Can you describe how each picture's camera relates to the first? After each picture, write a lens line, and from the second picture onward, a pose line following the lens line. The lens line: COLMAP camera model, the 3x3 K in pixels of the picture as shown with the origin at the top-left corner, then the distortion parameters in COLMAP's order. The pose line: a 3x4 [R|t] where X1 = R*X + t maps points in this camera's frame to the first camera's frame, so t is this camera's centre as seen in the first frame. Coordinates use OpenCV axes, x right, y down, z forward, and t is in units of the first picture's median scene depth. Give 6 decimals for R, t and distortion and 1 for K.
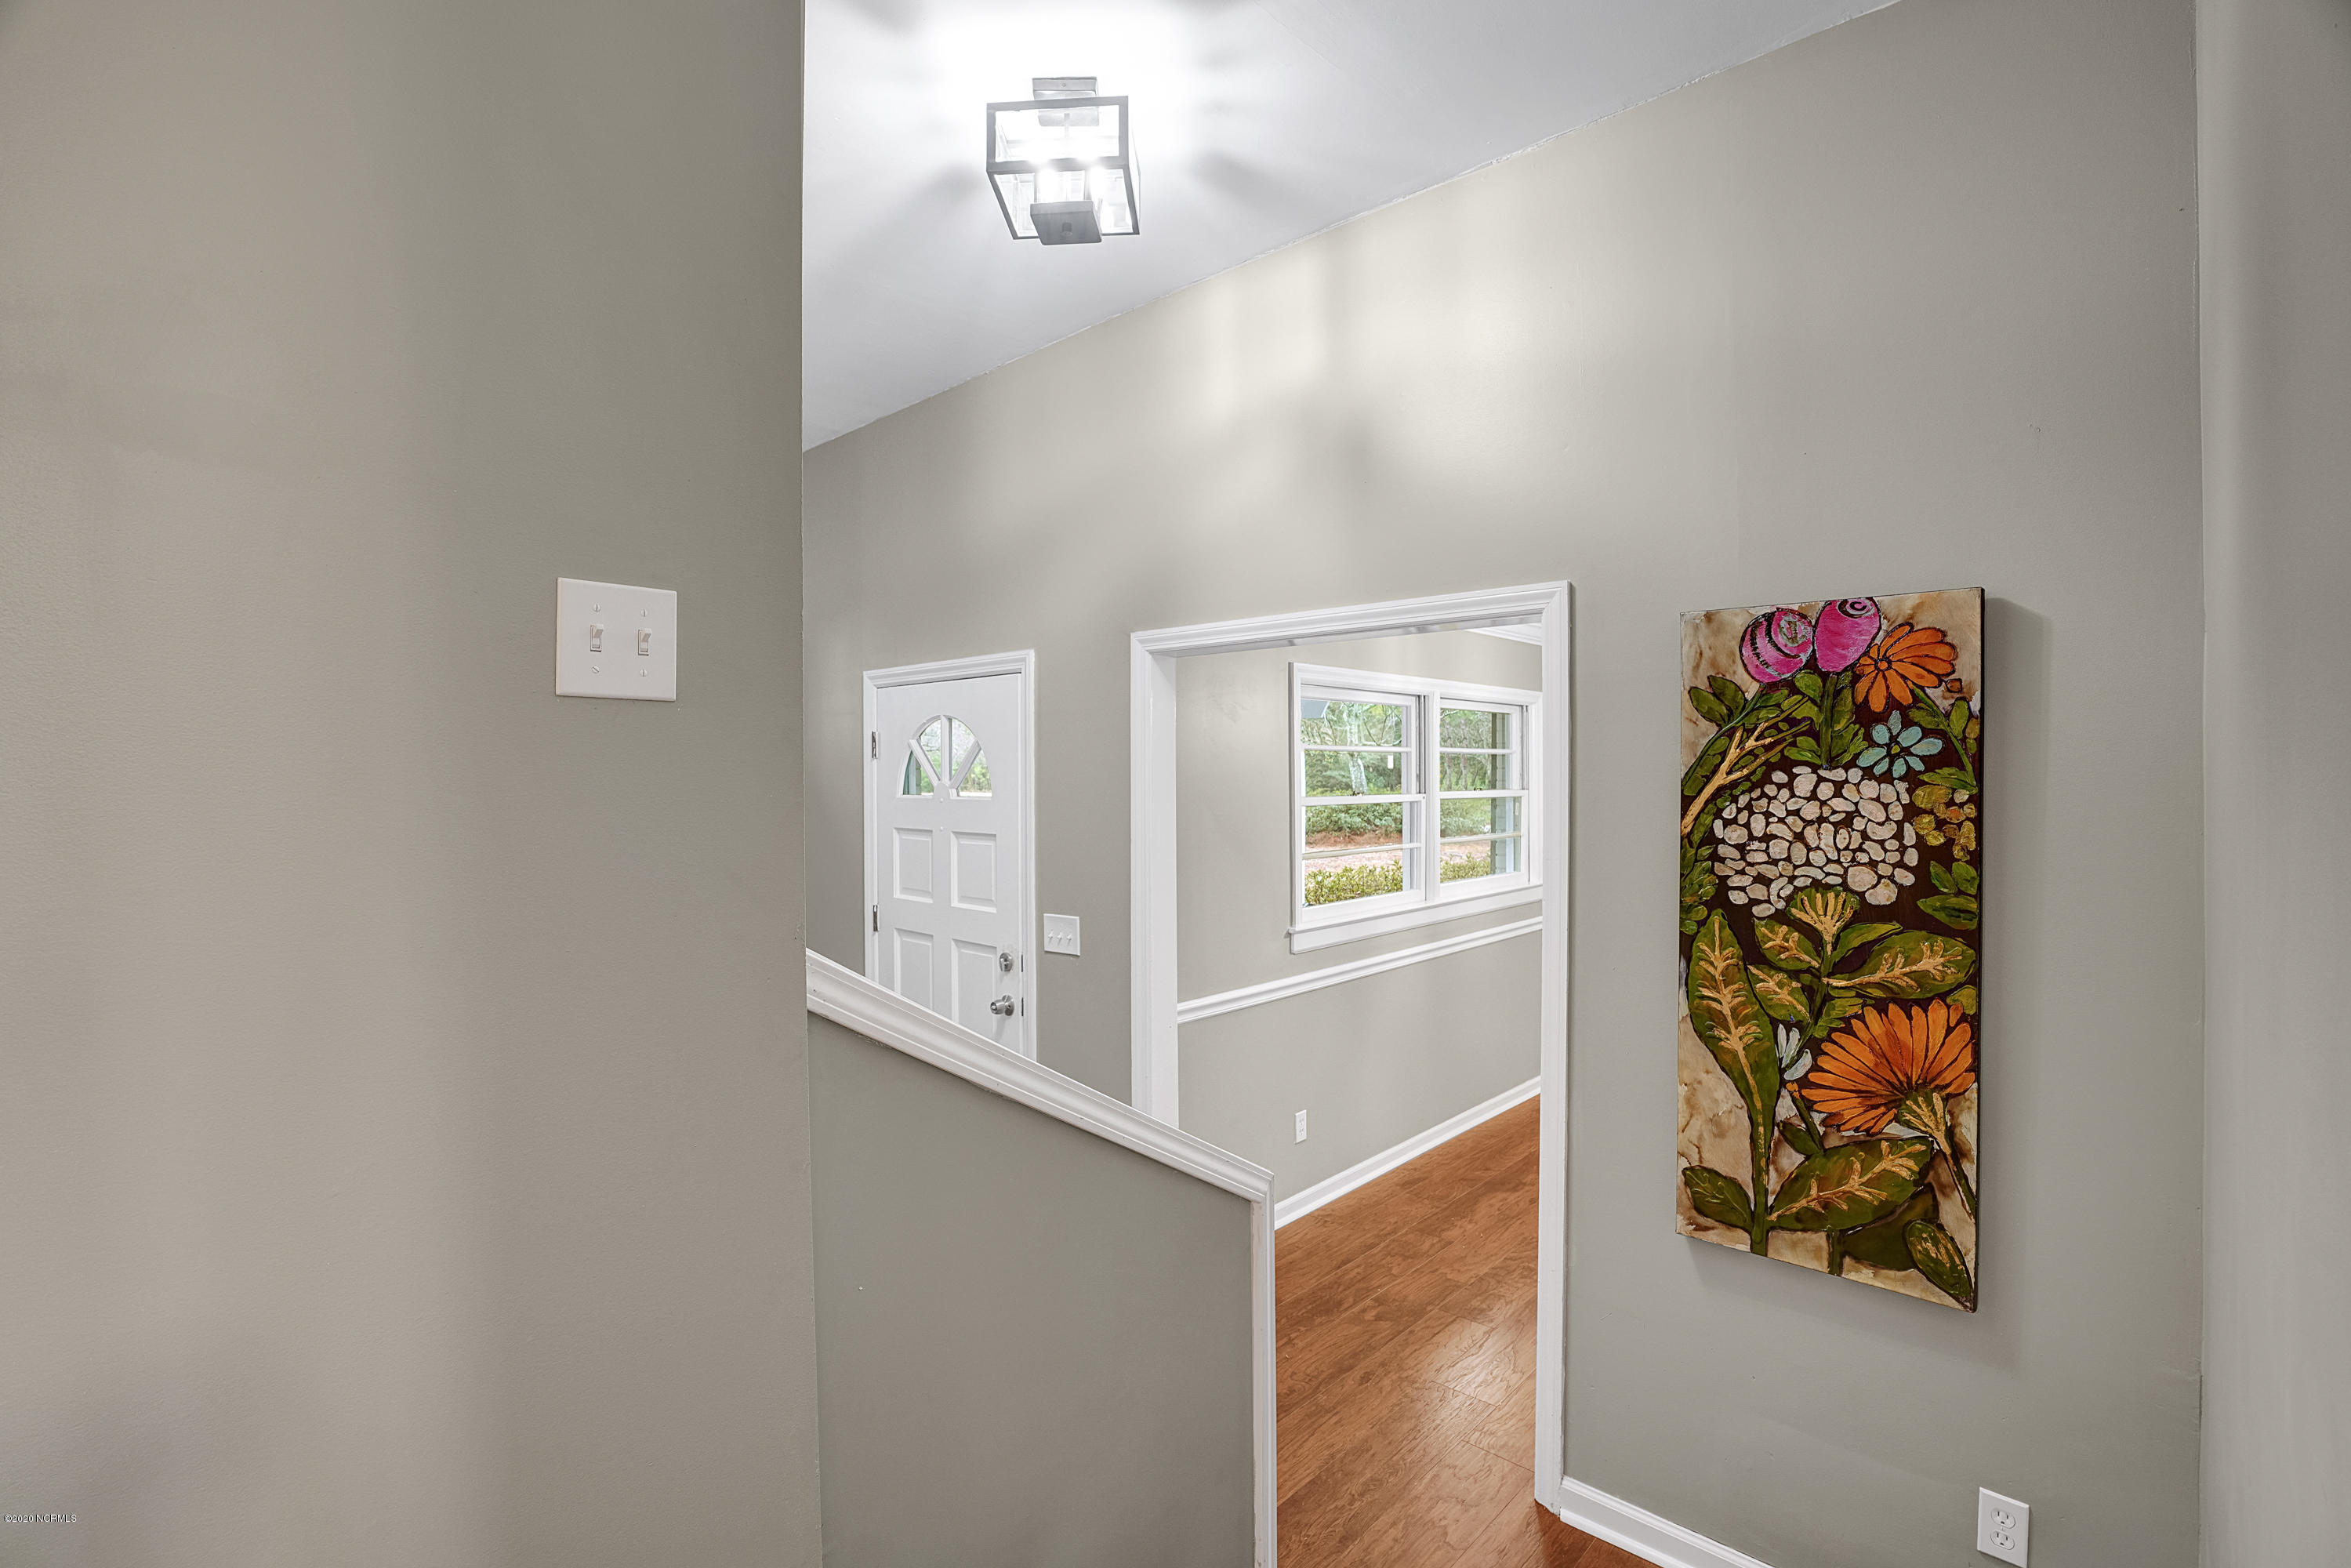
lens RADIAL K [[1142.0, 0, 1168.9], [0, 1142.0, 794.7], [0, 0, 1]] dist [-0.003116, 0.000101]
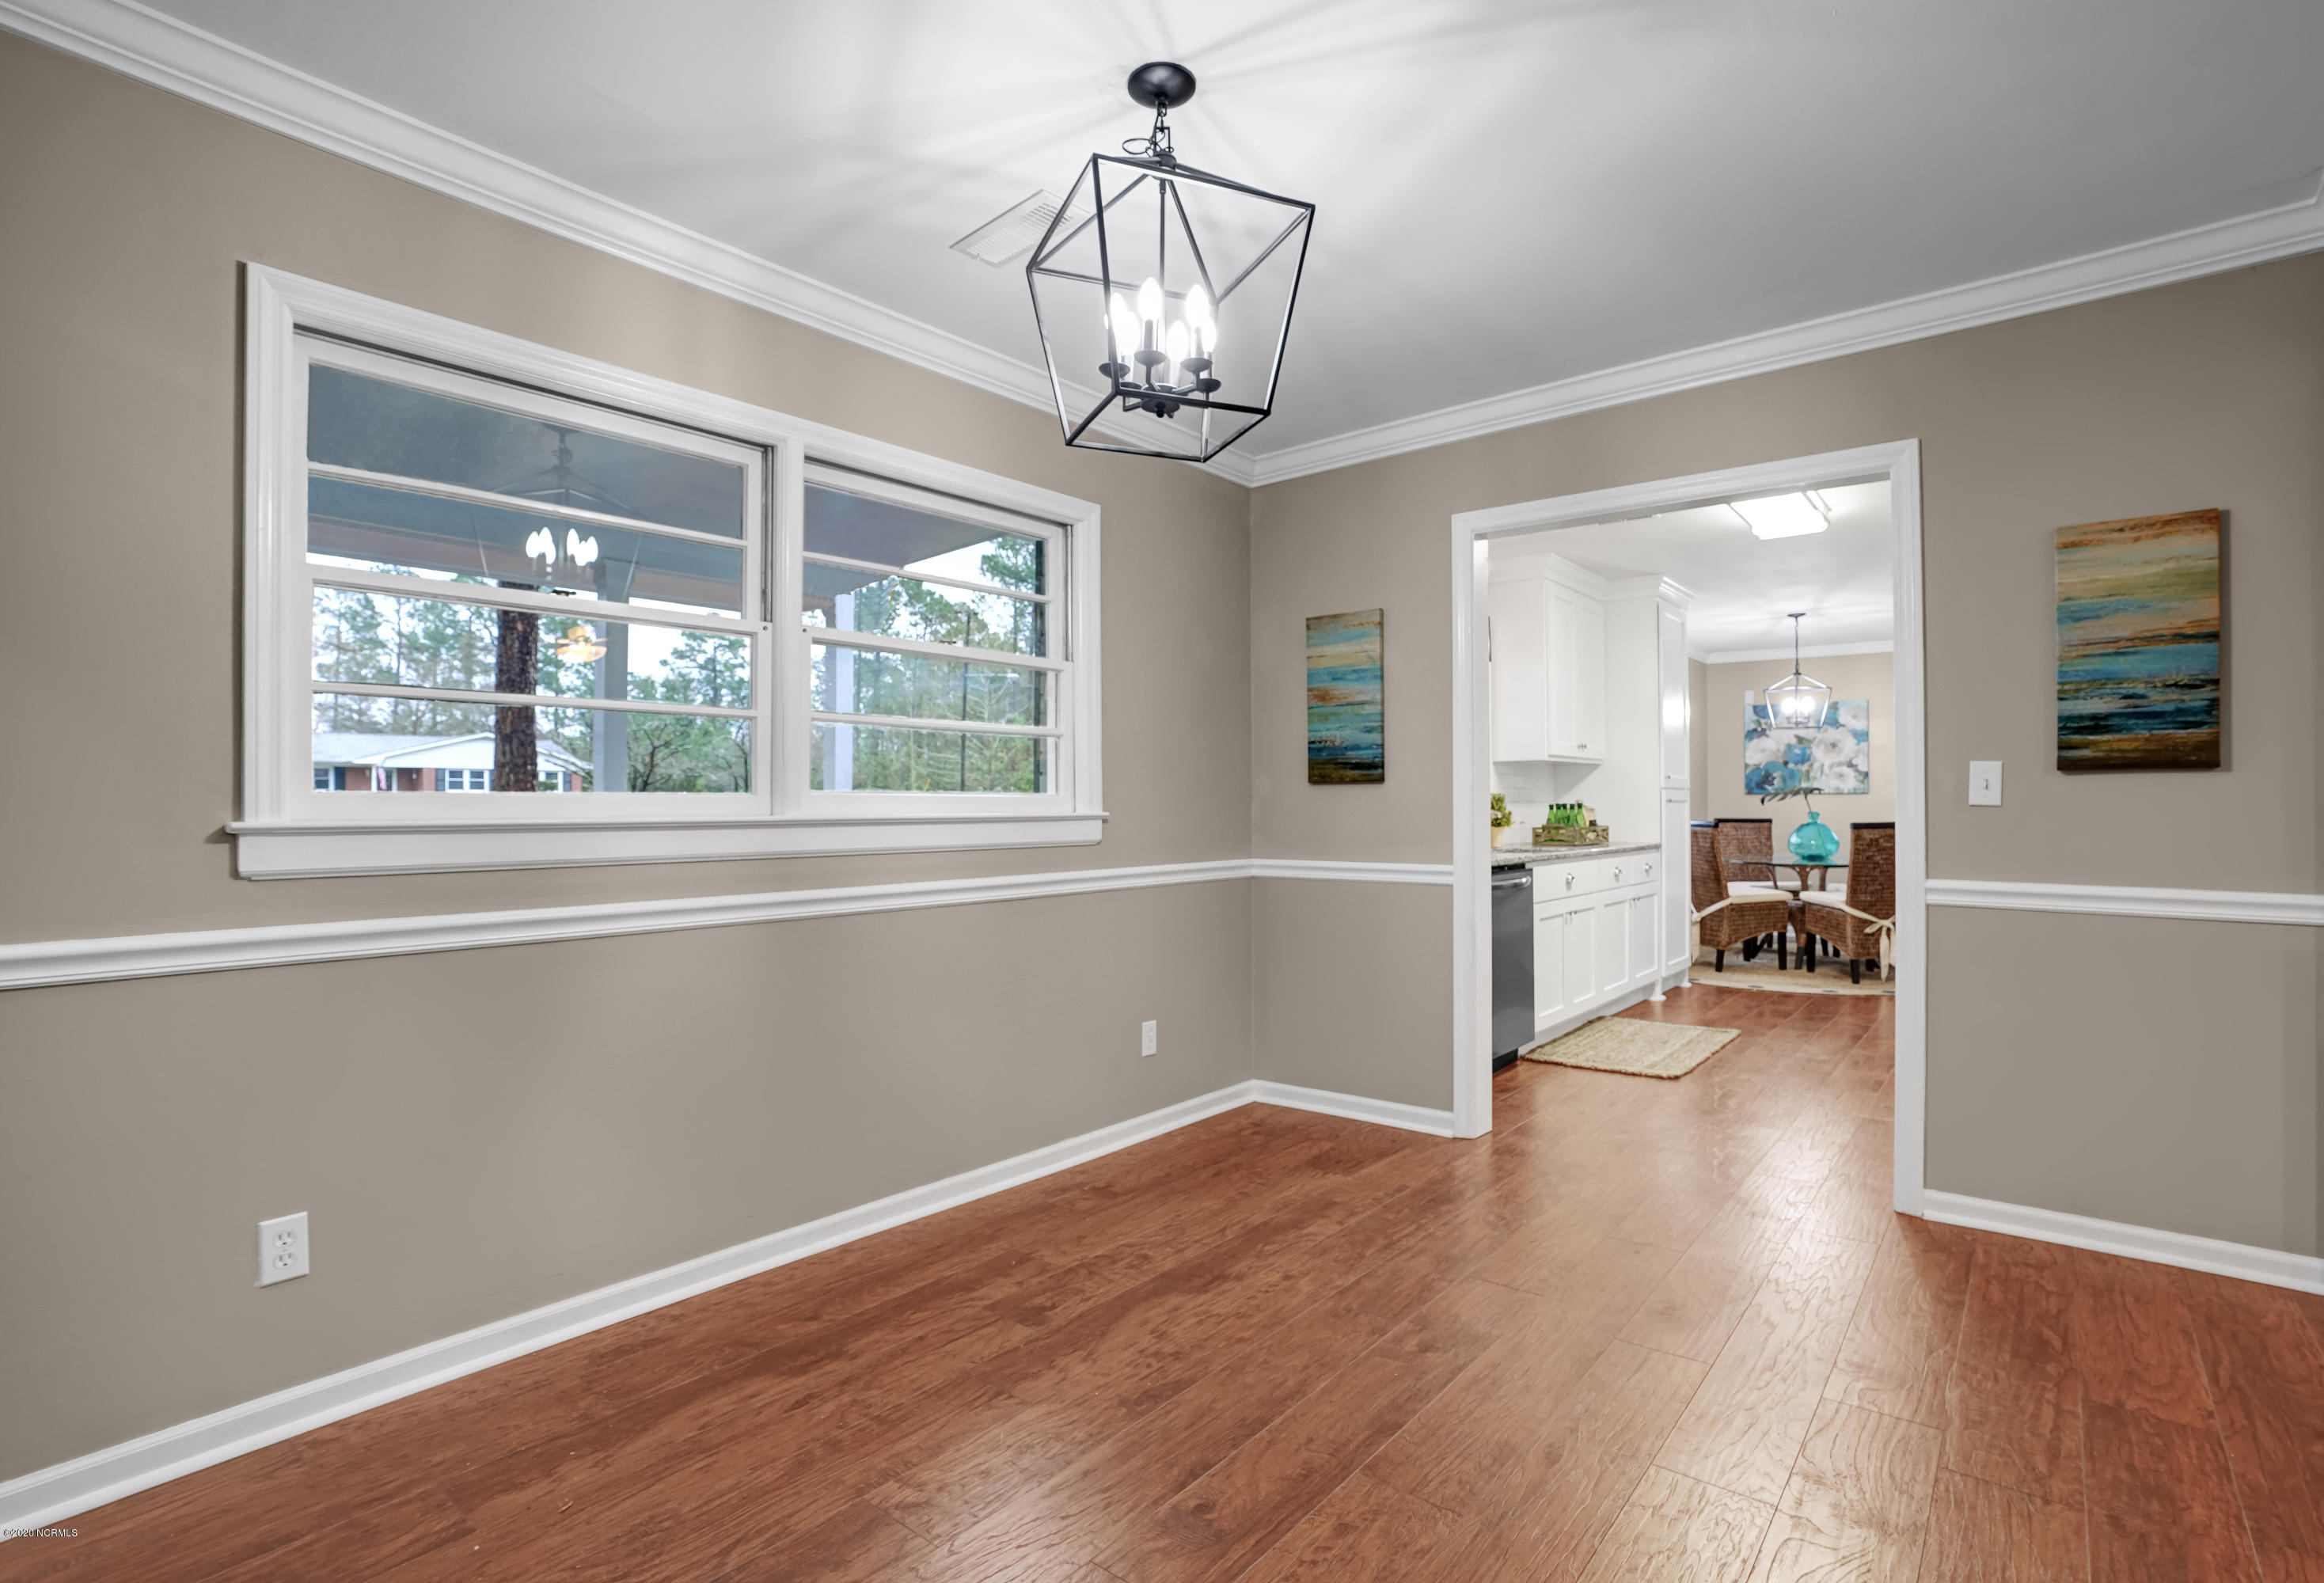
lens RADIAL K [[1135.4, 0, 1162.0], [0, 1135.4, 791.5], [0, 0, 1]] dist [-0.028452, 0.000229]
pose [[0.999693, -0.004012, 0.024458, 0.454266], [0.004887, 0.999345, -0.035848, 0.116657], [-0.024298, 0.035956, 0.999058, 0.511416]]
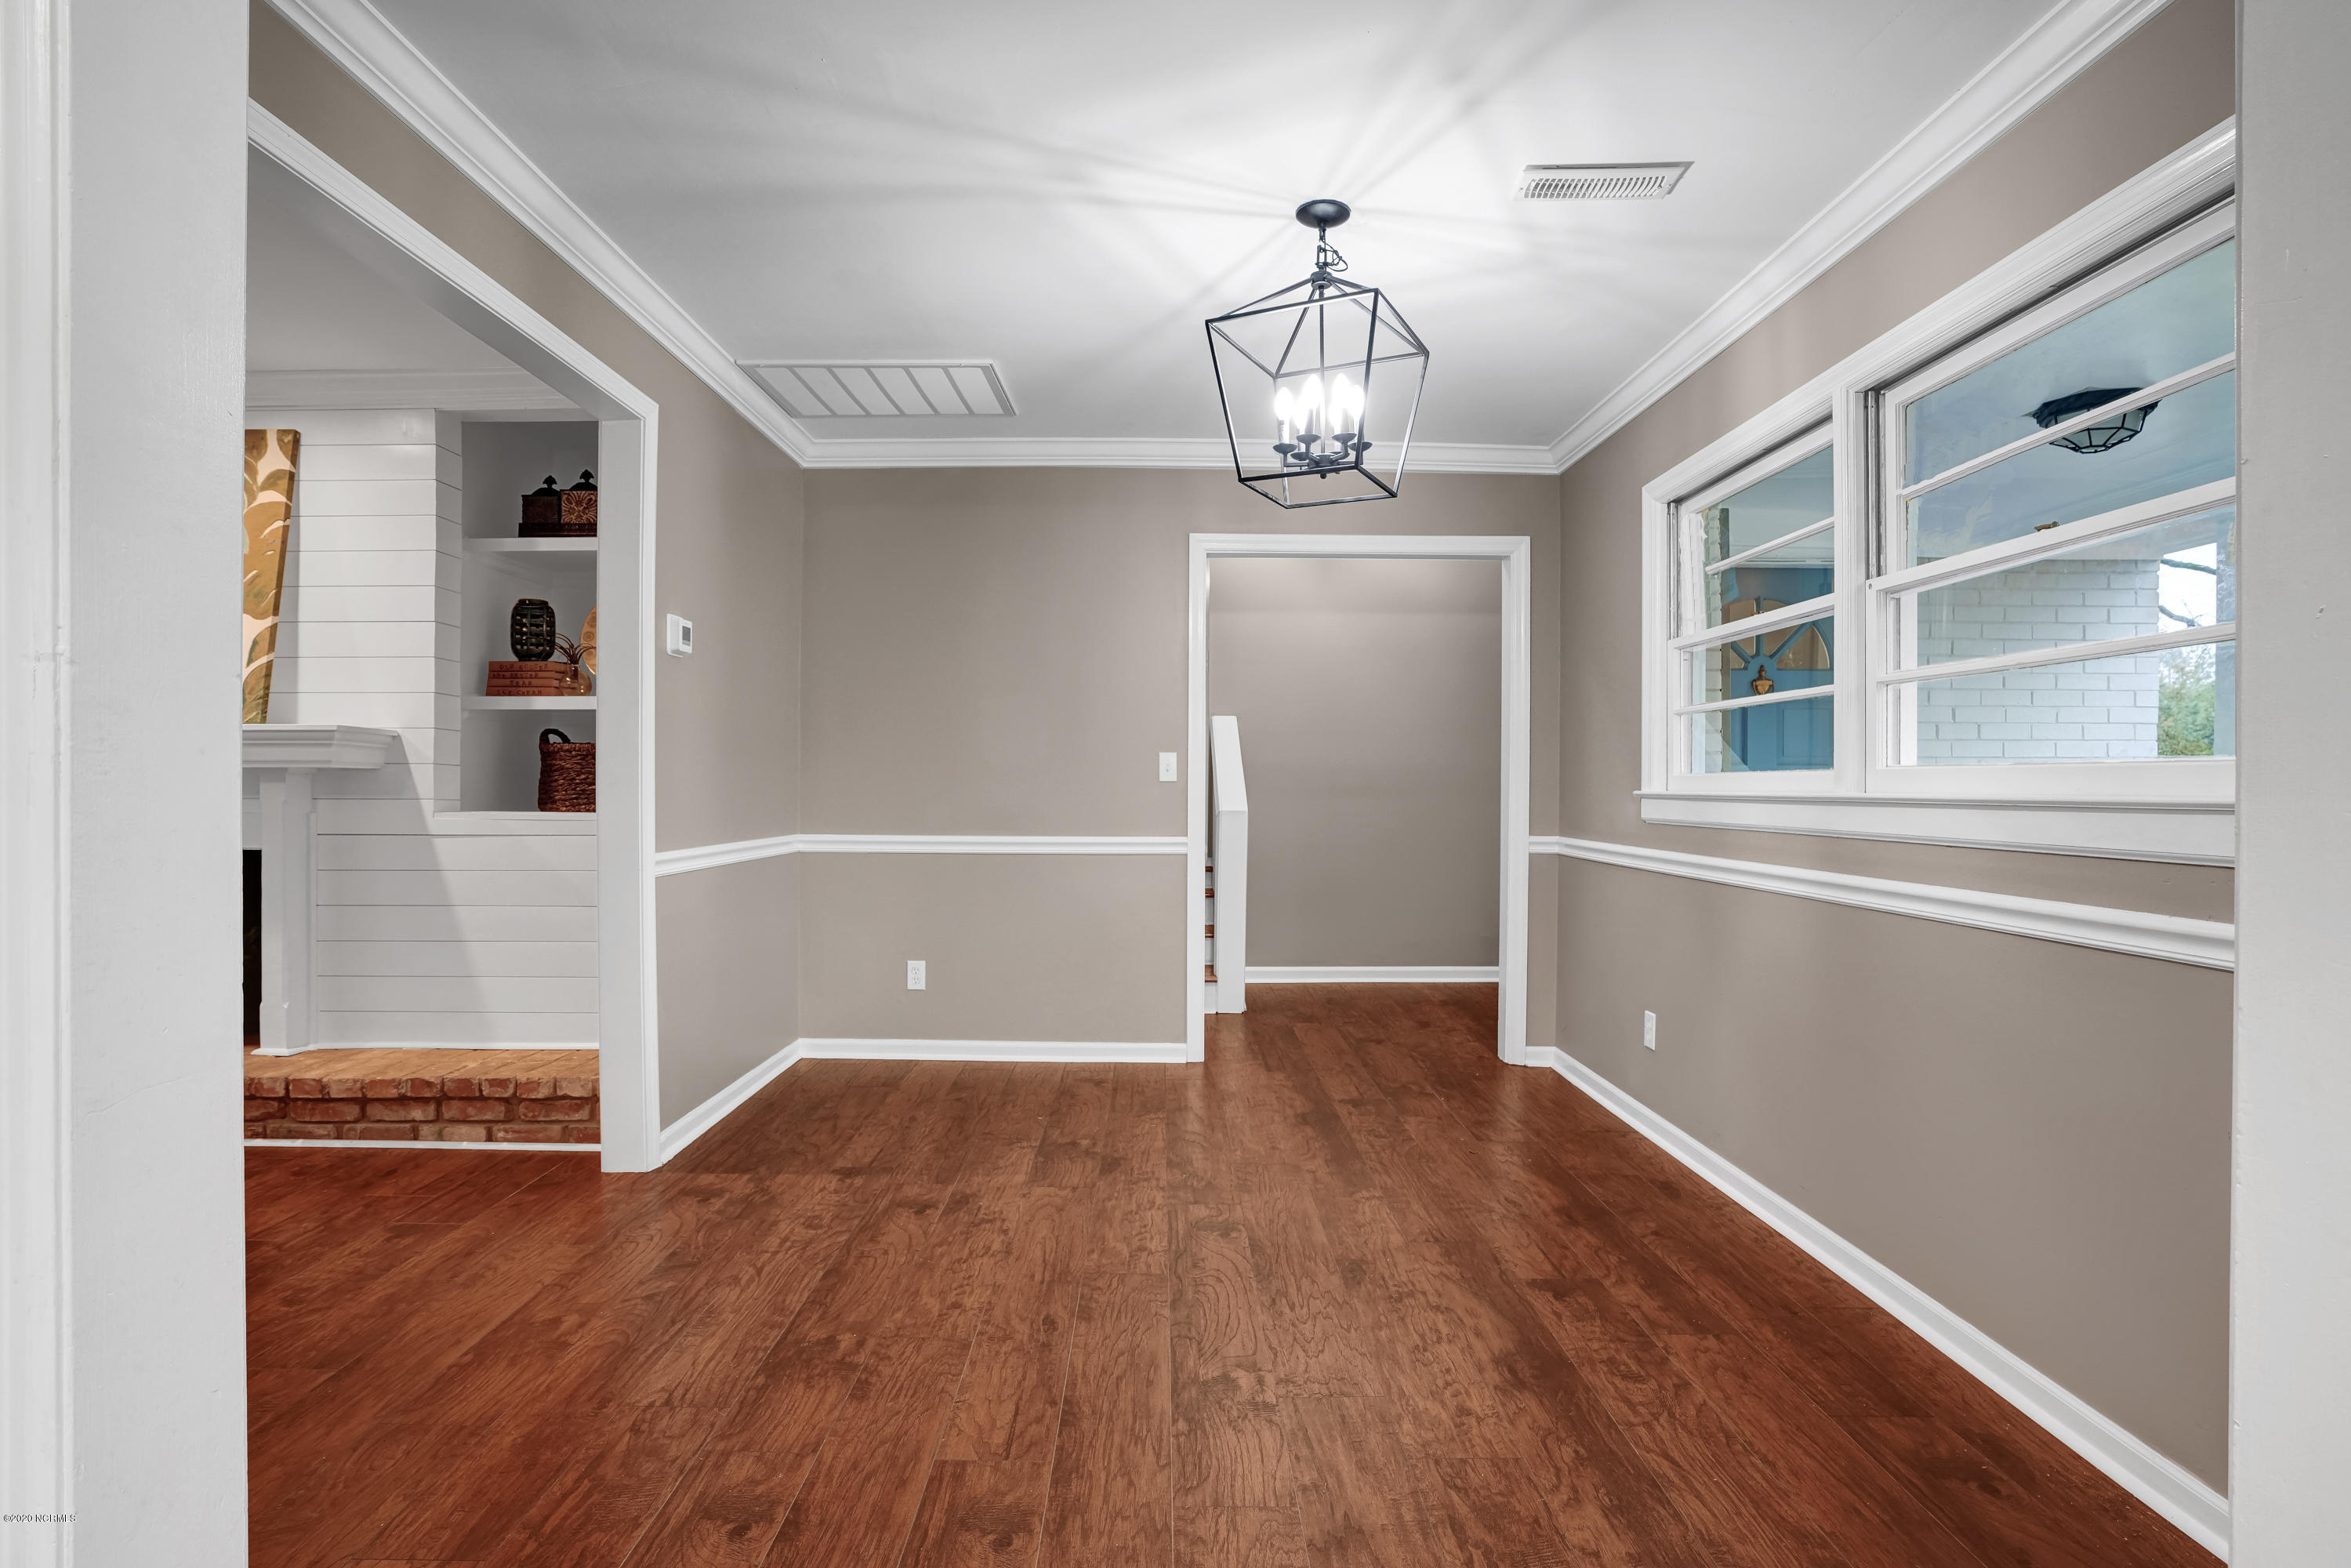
lens RADIAL K [[1155.5, 0, 1170.4], [0, 1155.5, 791.1], [0, 0, 1]] dist [-0.077810, 0.033256]
pose [[-0.749880, 0.000336, -0.661574, 0.909565], [-0.021131, 0.999477, 0.024459, 0.098052], [0.661236, 0.032321, -0.749481, 1.349485]]
